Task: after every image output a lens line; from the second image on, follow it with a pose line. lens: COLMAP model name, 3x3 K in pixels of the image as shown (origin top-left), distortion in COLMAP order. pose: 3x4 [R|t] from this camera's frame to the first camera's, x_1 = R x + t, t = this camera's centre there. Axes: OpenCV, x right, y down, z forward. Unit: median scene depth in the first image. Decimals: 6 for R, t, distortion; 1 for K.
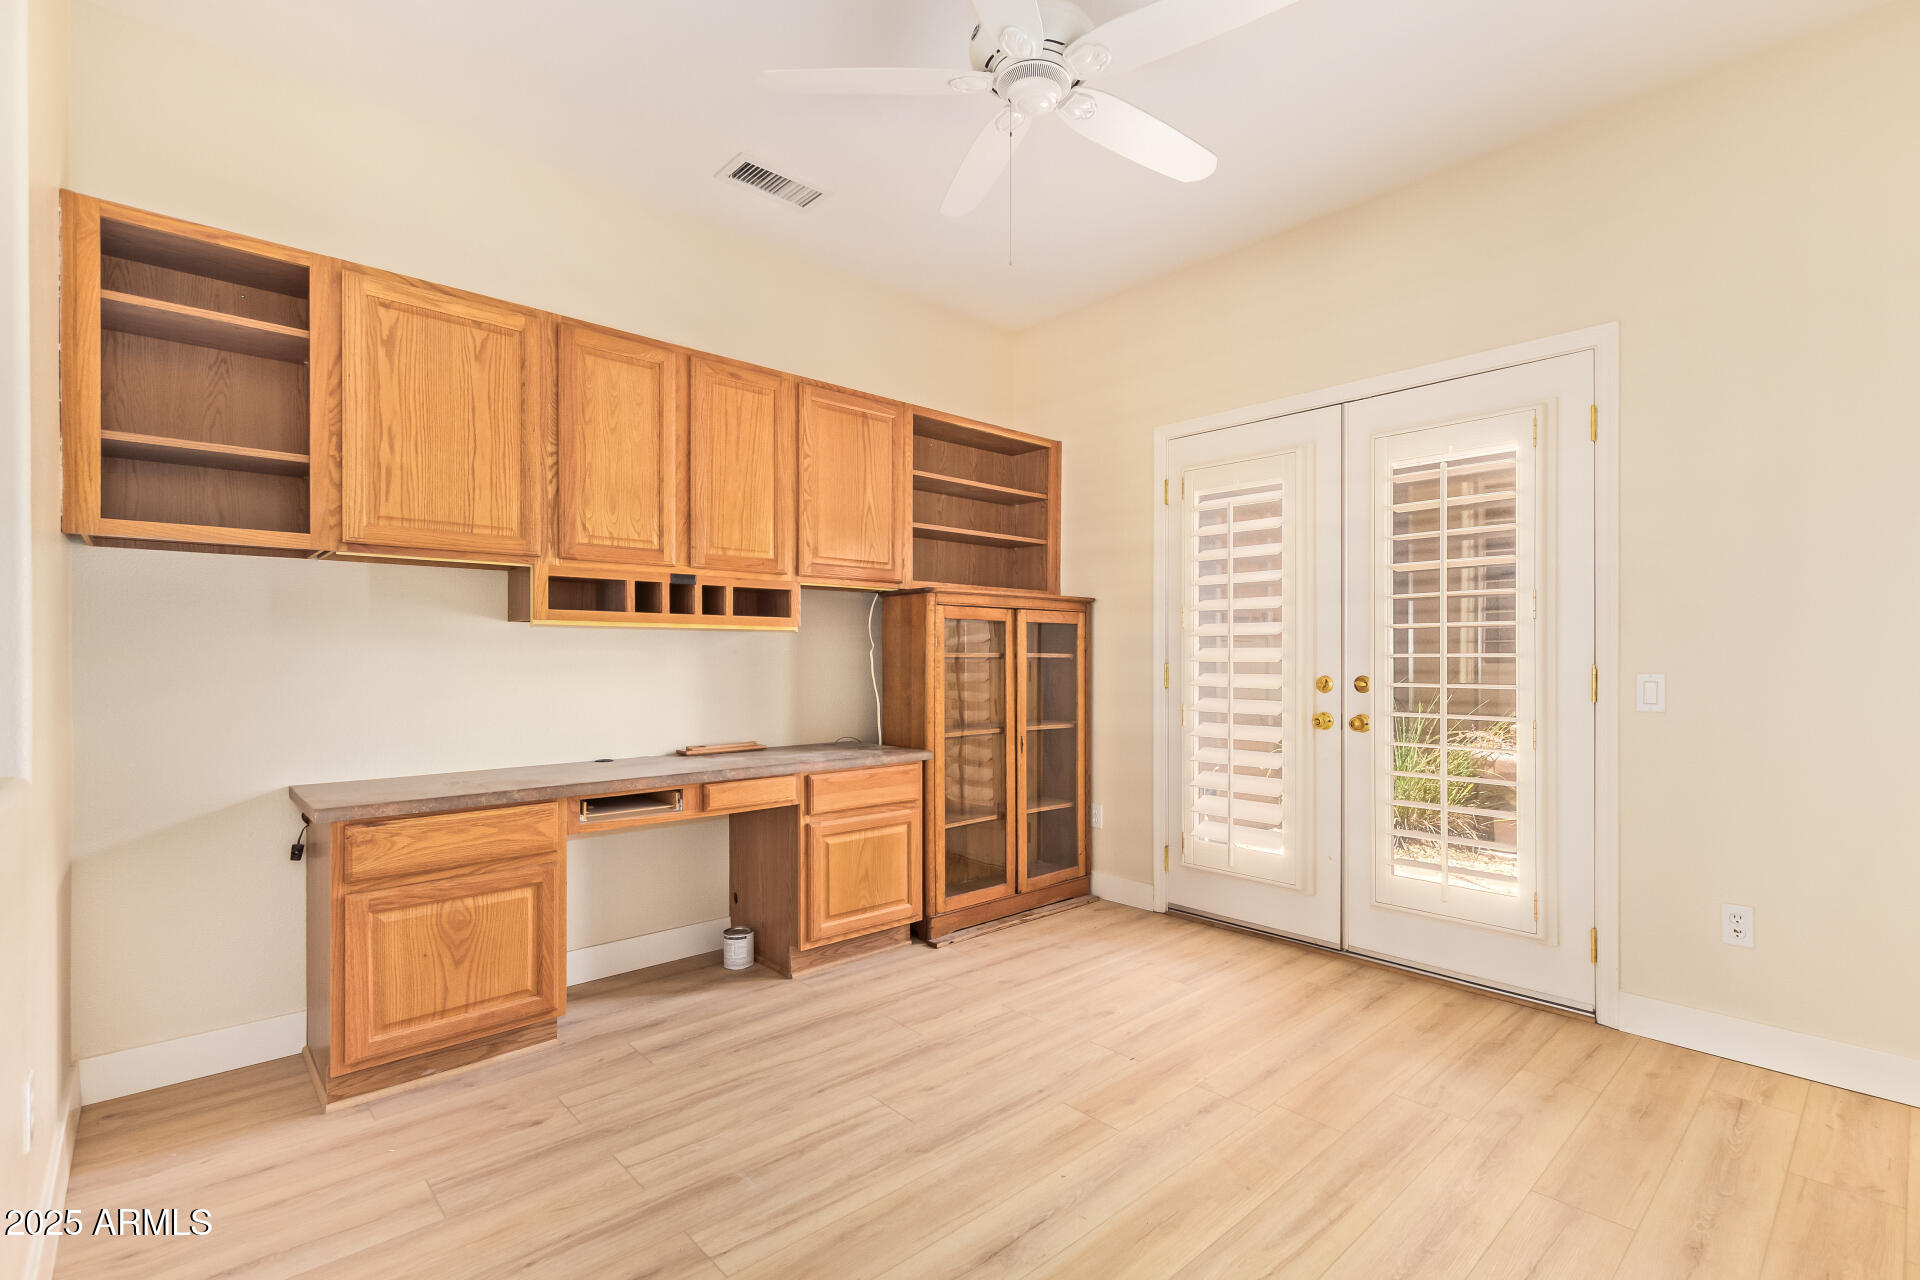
lens RADIAL K [[880.2, 0, 980.0], [0, 880.2, 656.5], [0, 0, 1]] dist [0.002768, -0.001071]
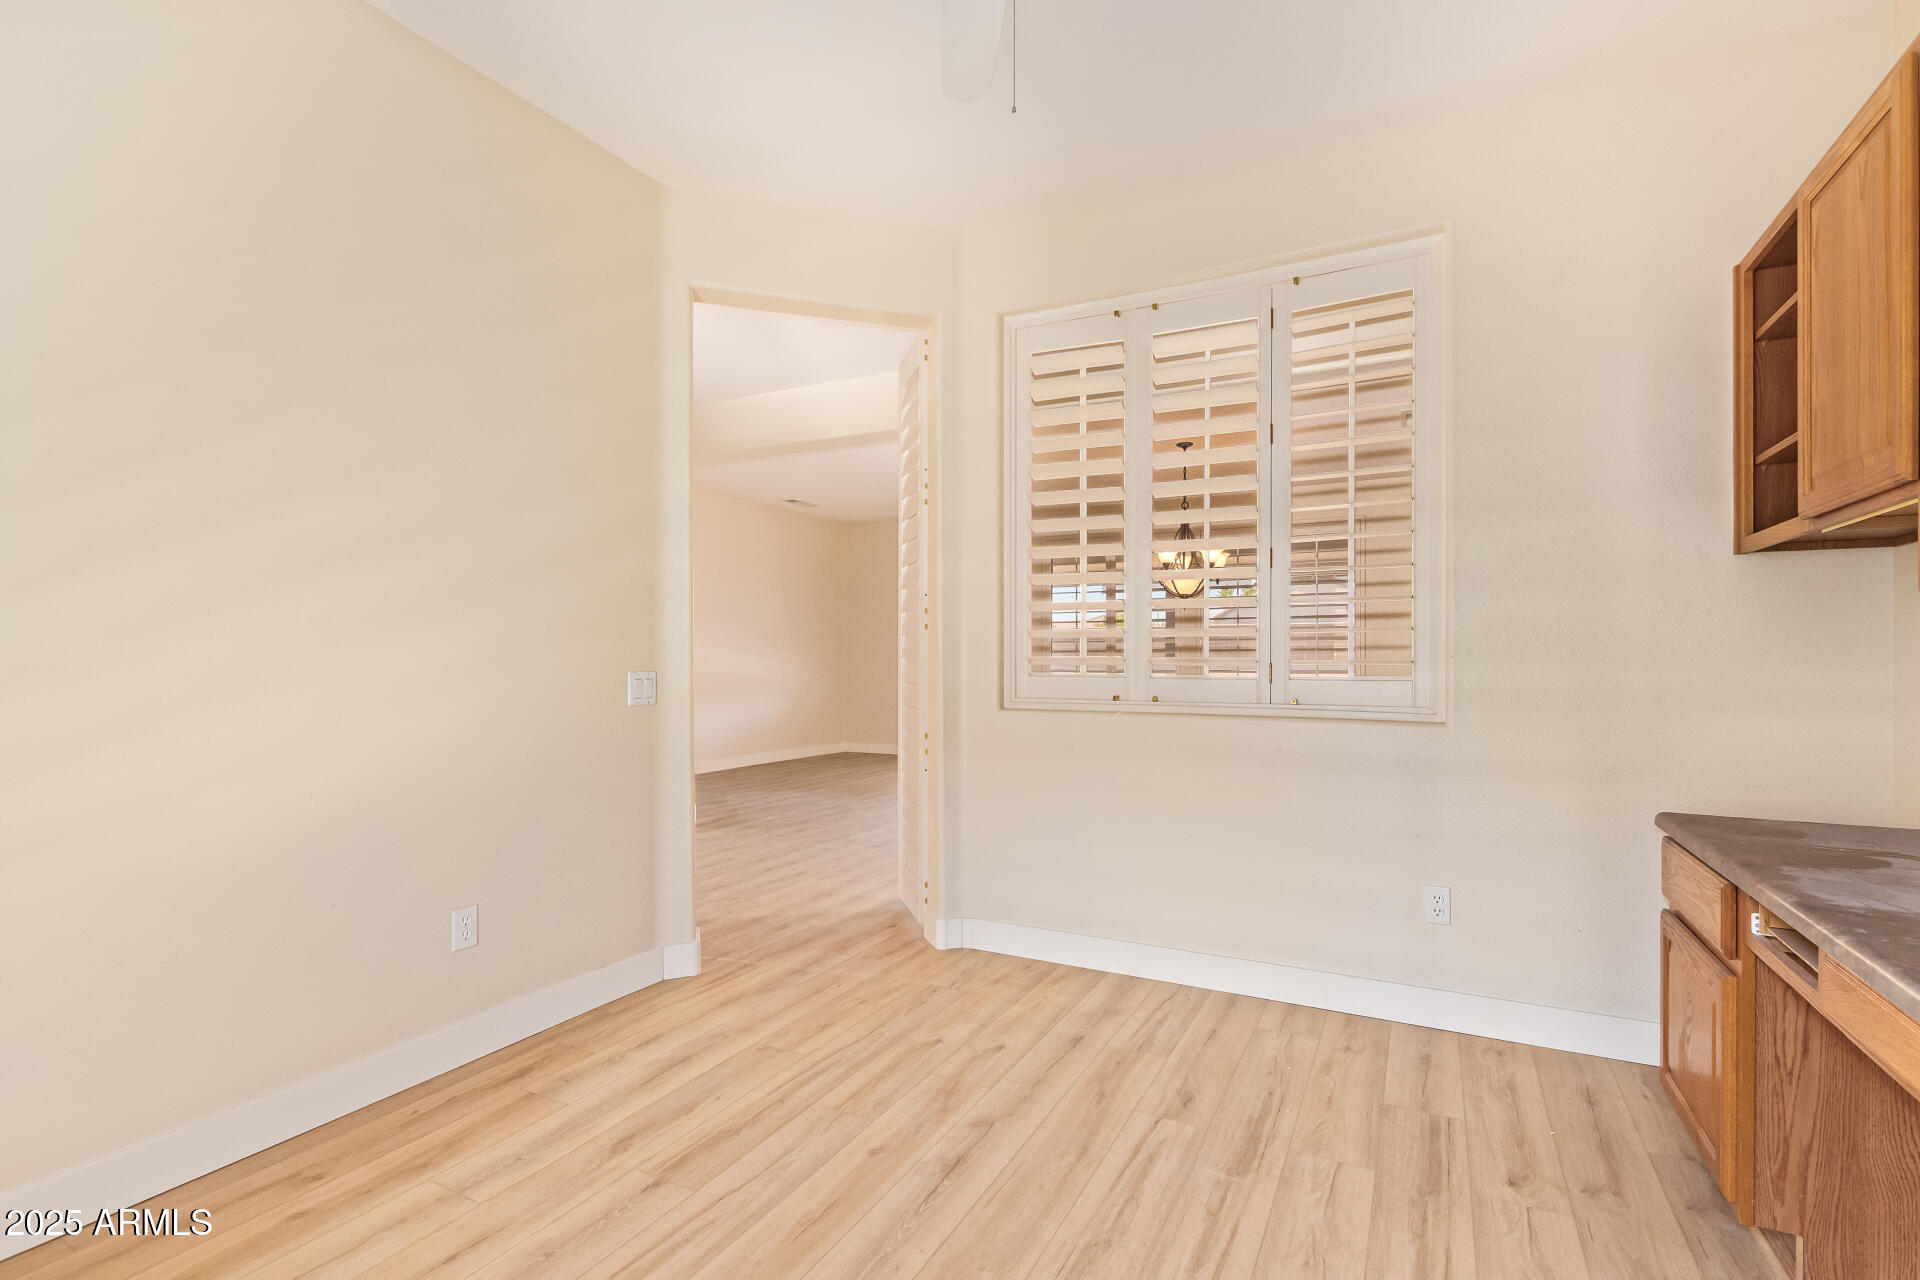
lens RADIAL K [[880.2, 0, 980.0], [0, 880.2, 656.5], [0, 0, 1]] dist [0.002768, -0.001071]
pose [[-0.939823, 0.001561, -0.341658, 0.330909], [-0.000923, 0.999974, 0.007109, -0.006999], [0.341661, 0.006996, -0.939797, 1.802171]]
